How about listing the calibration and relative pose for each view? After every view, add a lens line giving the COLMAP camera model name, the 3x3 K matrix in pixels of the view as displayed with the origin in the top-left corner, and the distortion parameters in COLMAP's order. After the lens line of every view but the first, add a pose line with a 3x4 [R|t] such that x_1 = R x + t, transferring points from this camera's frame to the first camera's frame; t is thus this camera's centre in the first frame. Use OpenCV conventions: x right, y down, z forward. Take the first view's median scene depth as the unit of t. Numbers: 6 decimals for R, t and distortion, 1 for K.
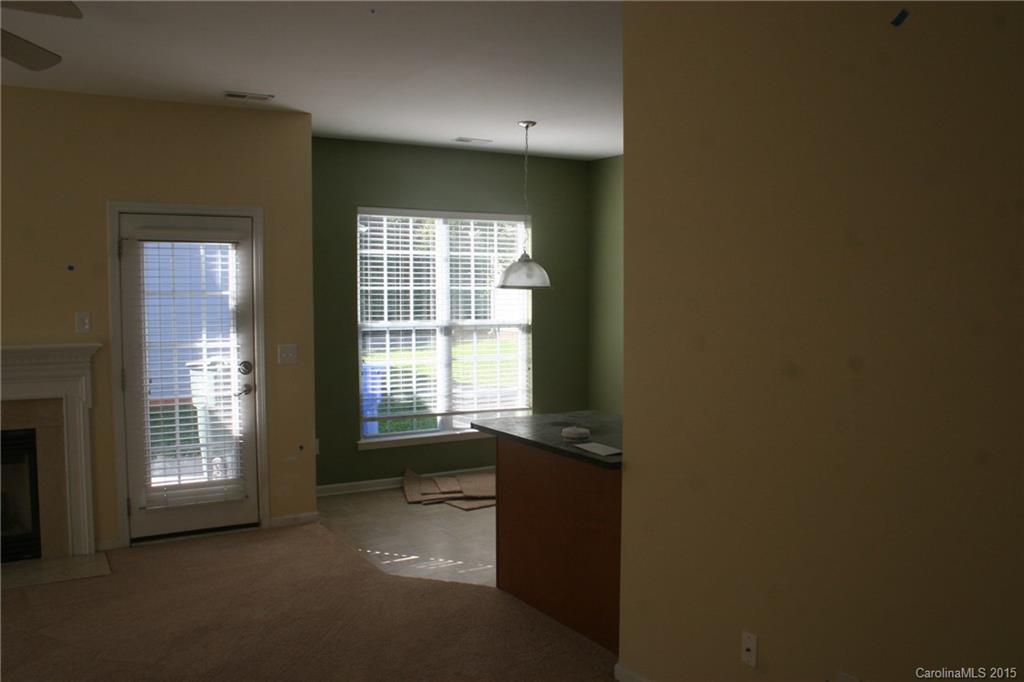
lens RADIAL K [[844.8, 0, 512.0], [0, 844.8, 341.0], [0, 0, 1]] dist [-0.151134, 0.120516]
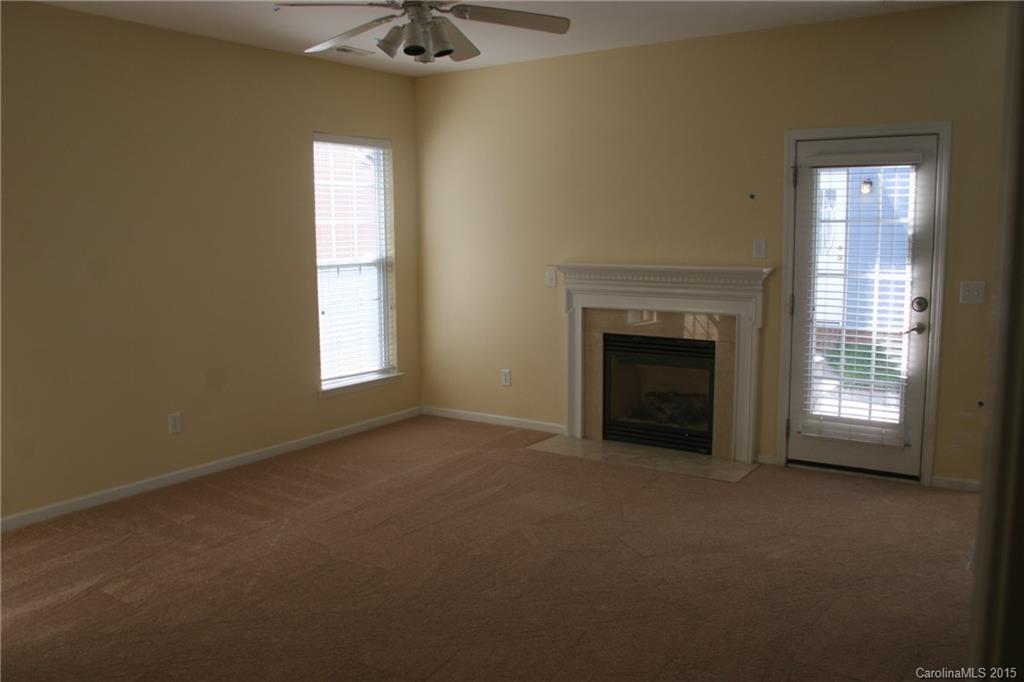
lens RADIAL K [[844.8, 0, 512.0], [0, 844.8, 341.0], [0, 0, 1]] dist [-0.151134, 0.120516]
pose [[0.409304, 0.119623, -0.904522, 0.310216], [-0.041417, 0.992782, 0.112554, -0.010069], [0.911458, -0.008606, 0.411304, 0.238166]]
